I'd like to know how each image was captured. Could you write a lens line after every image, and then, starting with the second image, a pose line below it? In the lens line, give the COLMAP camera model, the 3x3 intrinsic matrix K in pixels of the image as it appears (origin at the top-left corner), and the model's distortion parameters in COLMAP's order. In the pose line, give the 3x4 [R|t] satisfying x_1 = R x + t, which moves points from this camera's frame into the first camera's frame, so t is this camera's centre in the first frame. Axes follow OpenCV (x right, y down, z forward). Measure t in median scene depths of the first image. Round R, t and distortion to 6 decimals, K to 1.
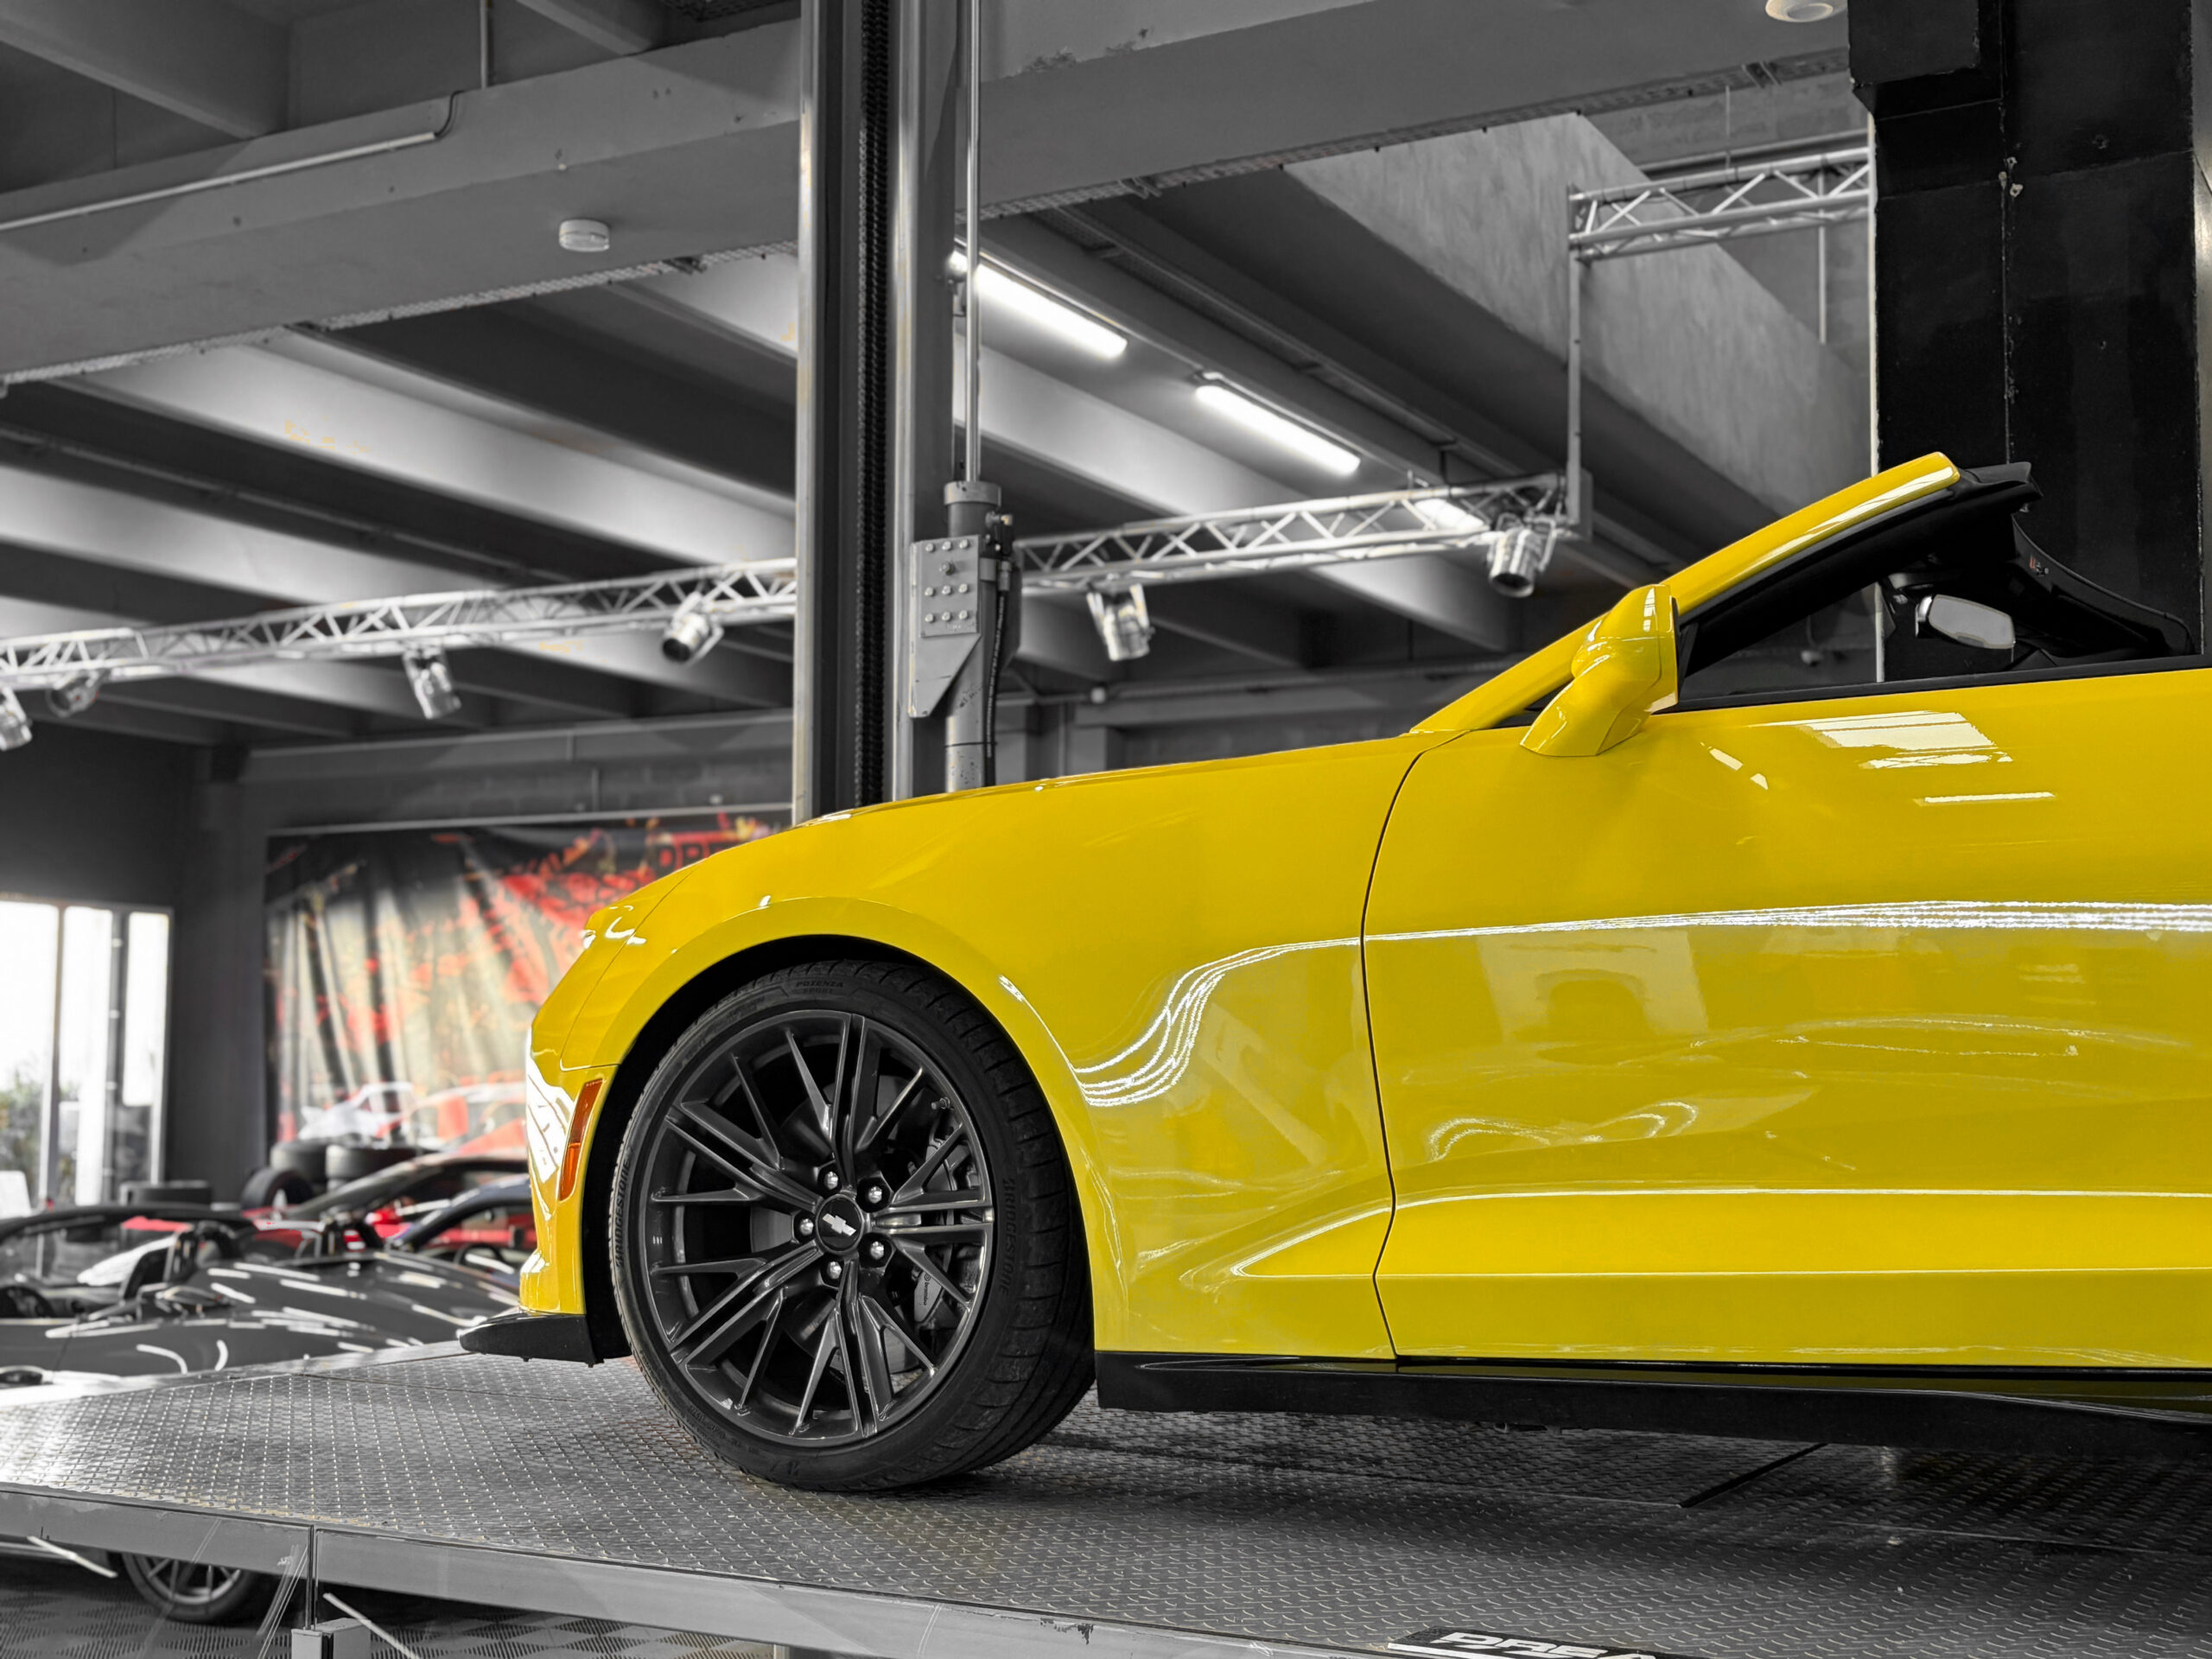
lens RADIAL K [[2698.2, 0, 1086.5], [0, 2698.2, 866.7], [0, 0, 1]] dist [0.044906, 0.000000]
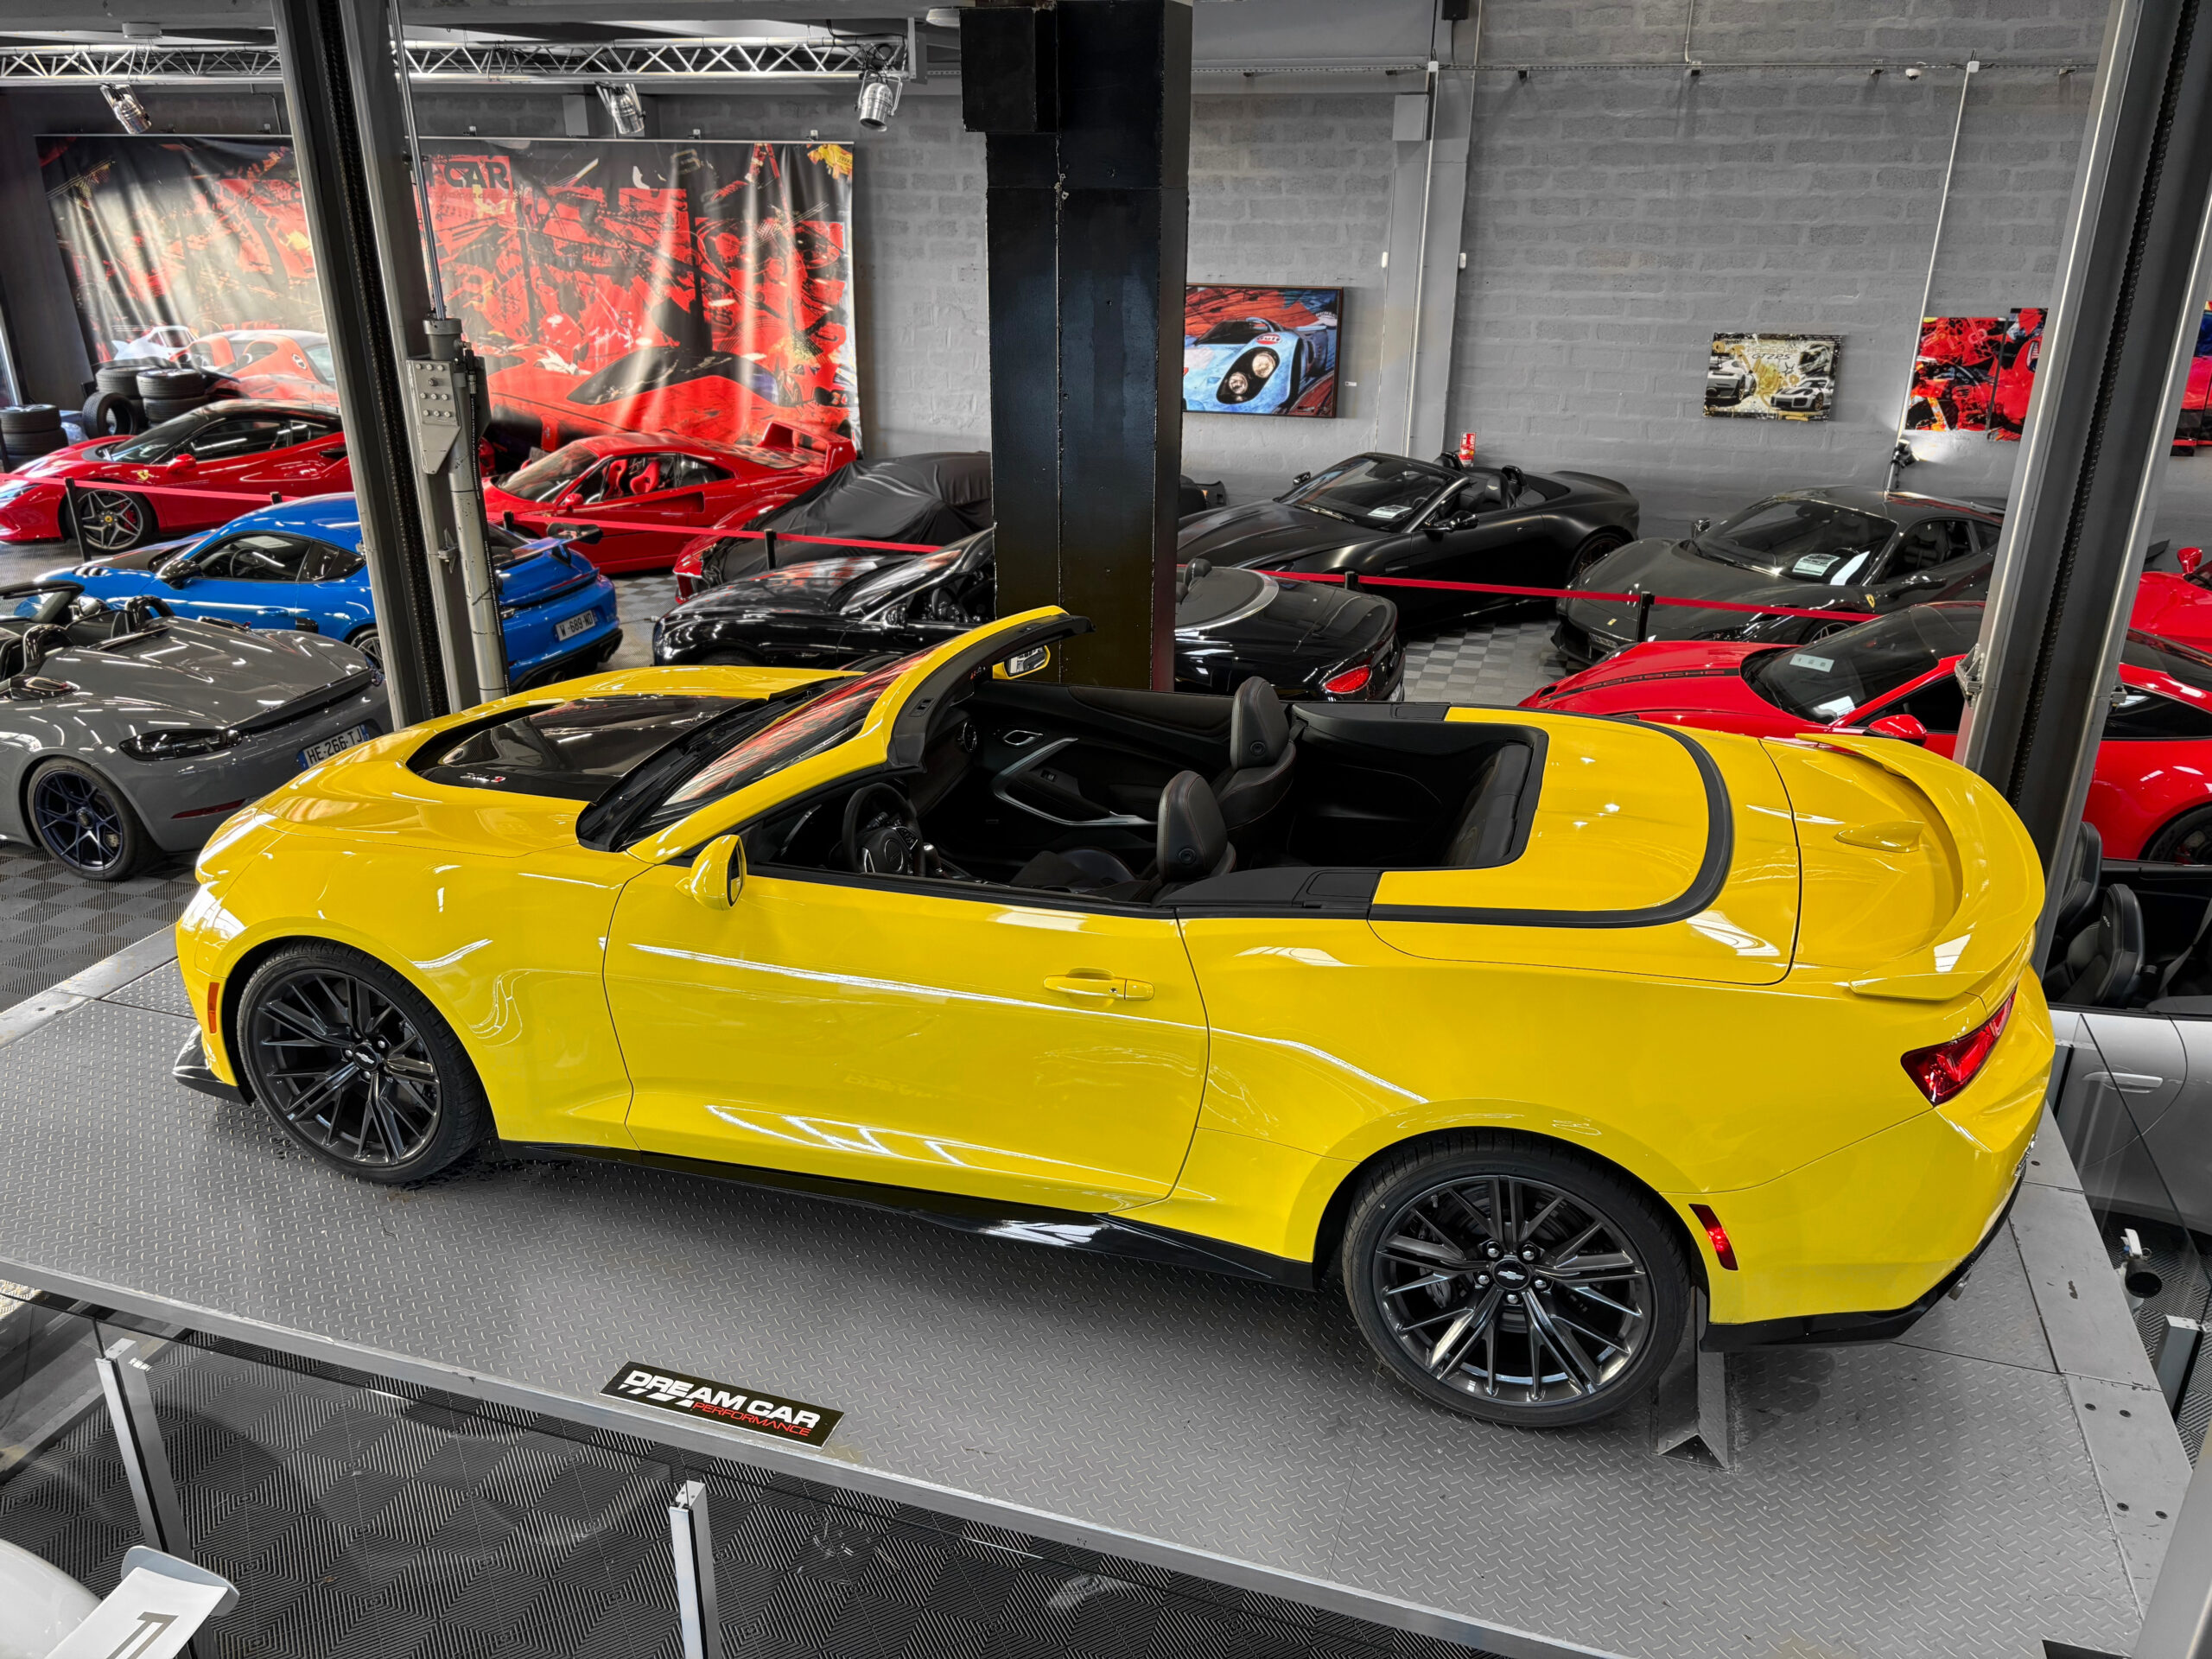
lens RADIAL K [[1656.1, 0, 1096.6], [0, 1656.1, 821.5], [0, 0, 1]] dist [0.041828, -0.039343]
pose [[0.977187, -0.083490, 0.195280, 0.093695], [-0.012902, 0.894453, 0.446976, -0.259119], [-0.211987, -0.439298, 0.872971, -0.041744]]
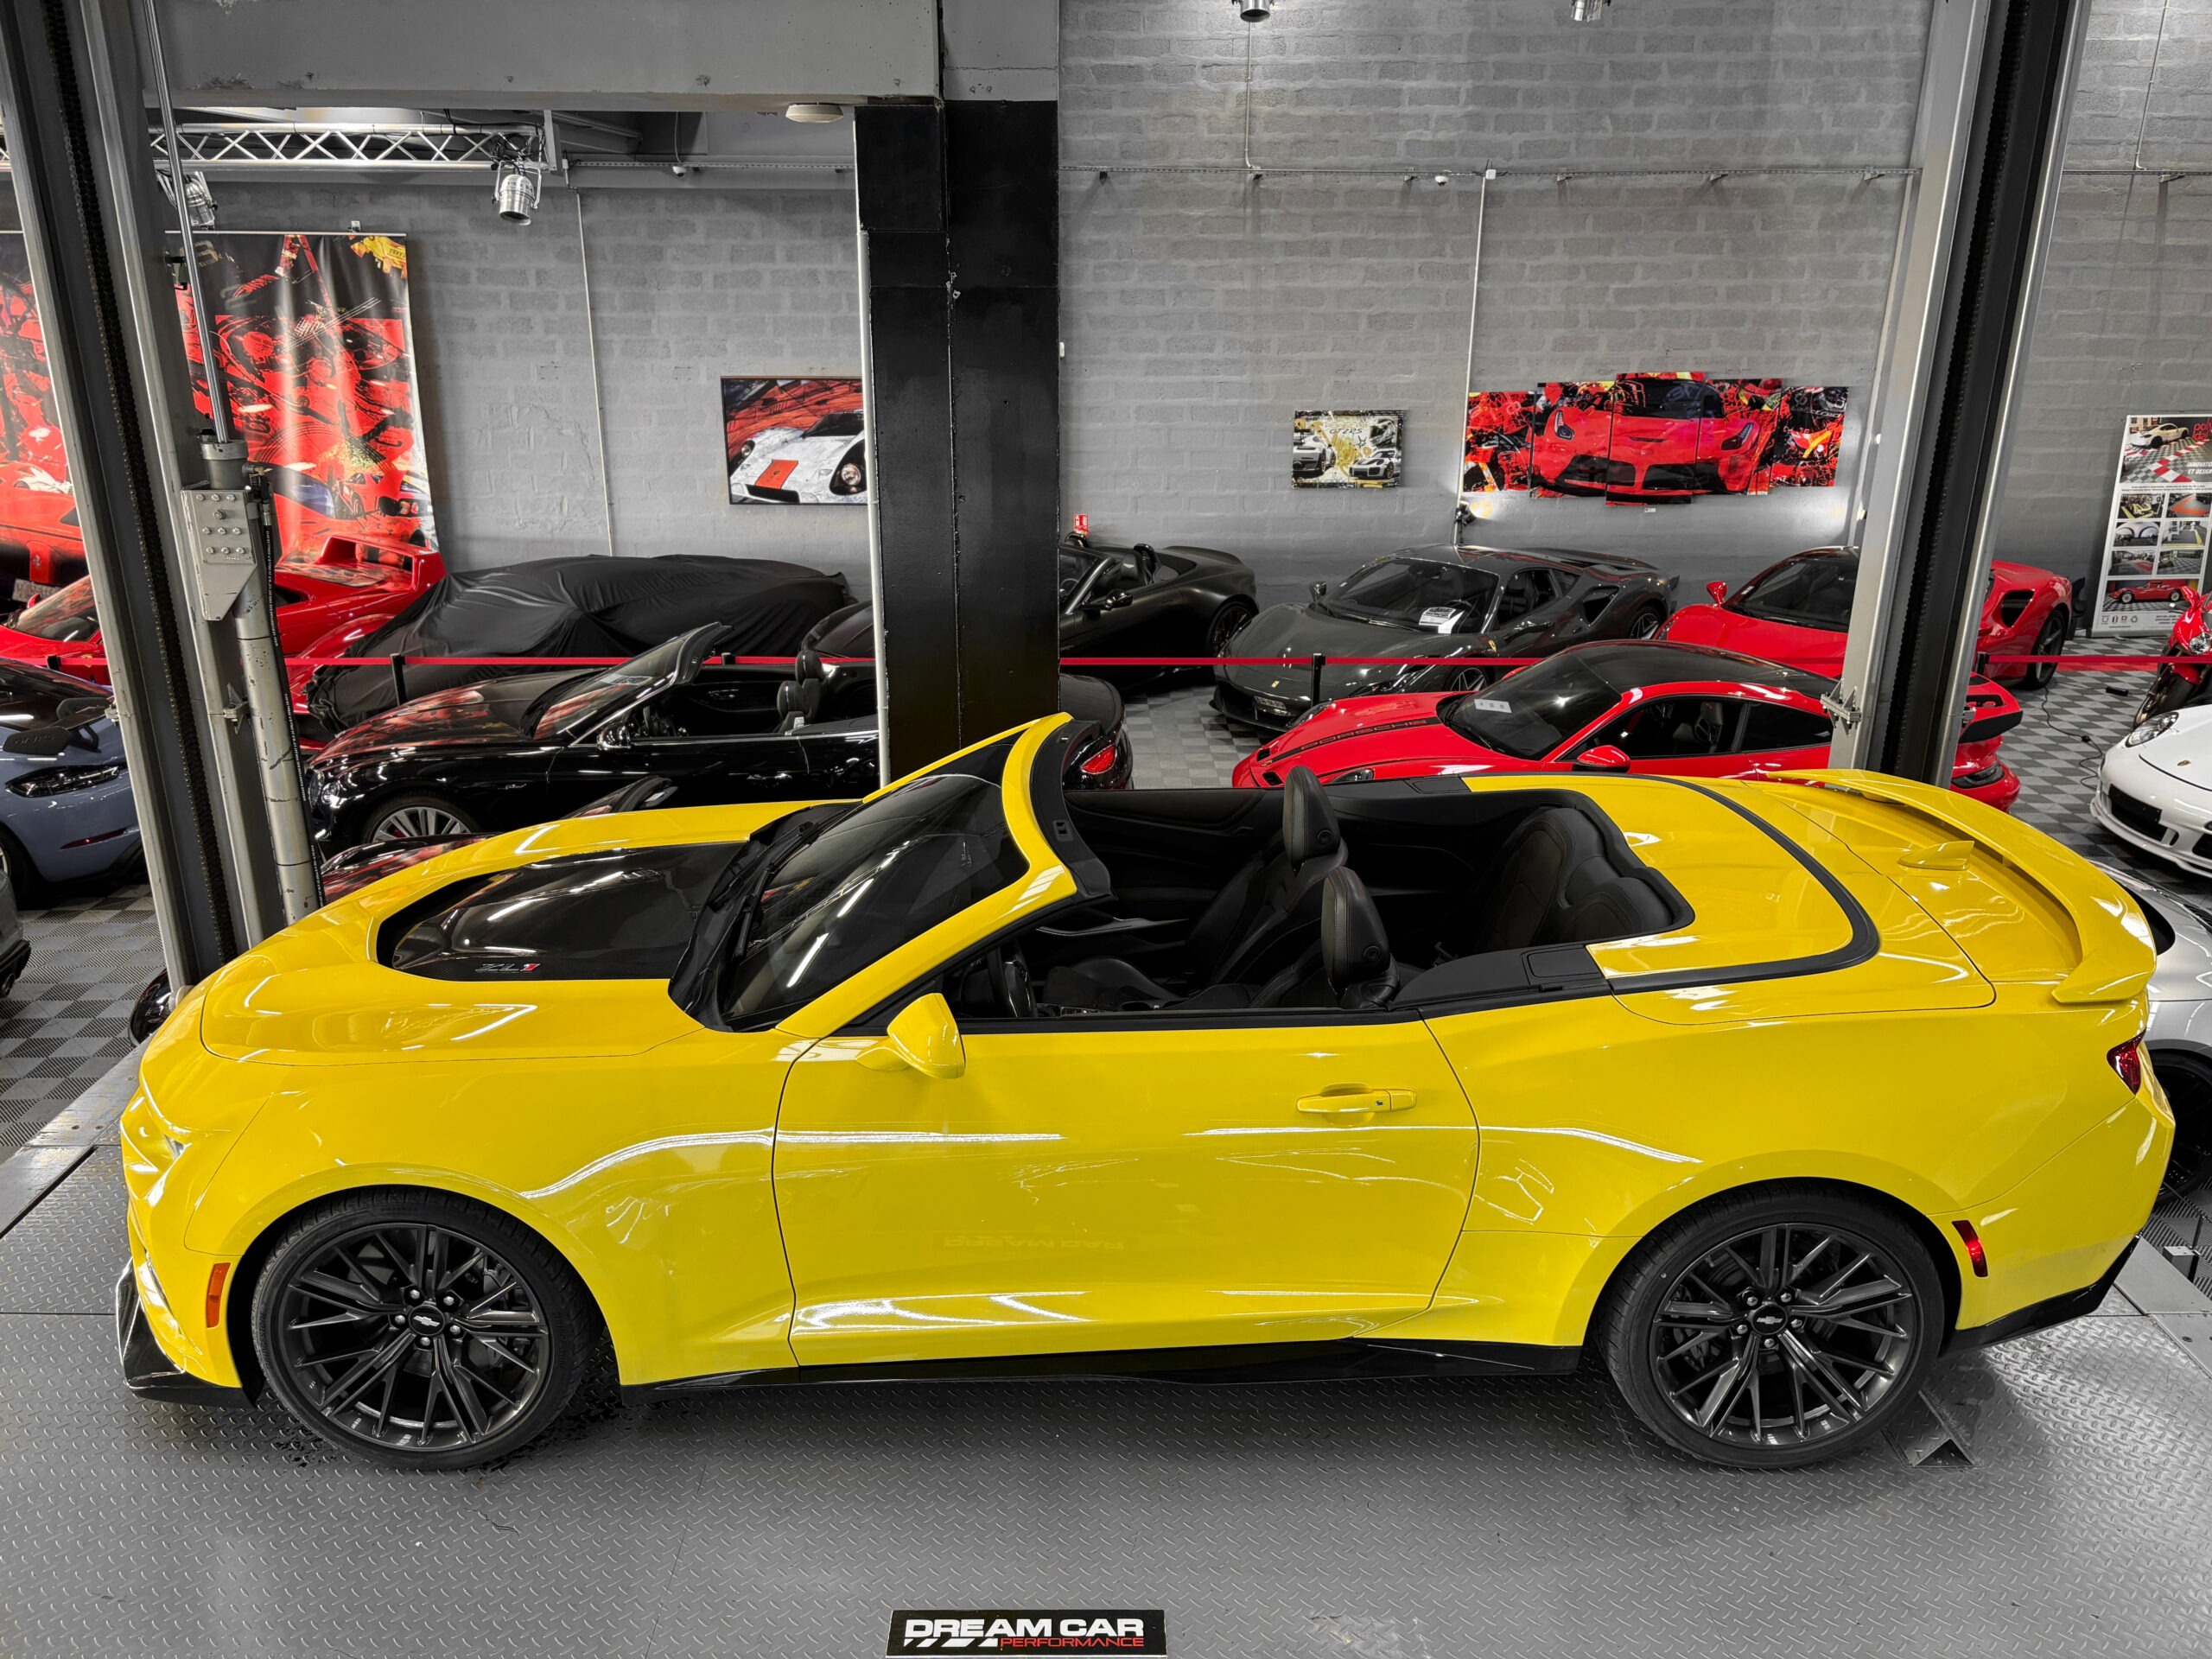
lens RADIAL K [[1656.1, 0, 1093.8], [0, 1656.1, 814.9], [0, 0, 1]] dist [0.041828, -0.039343]
pose [[0.862437, -0.169188, 0.477052, -0.079097], [-0.036910, 0.918953, 0.392636, -0.254758], [-0.504817, -0.356232, 0.786294, 0.052487]]
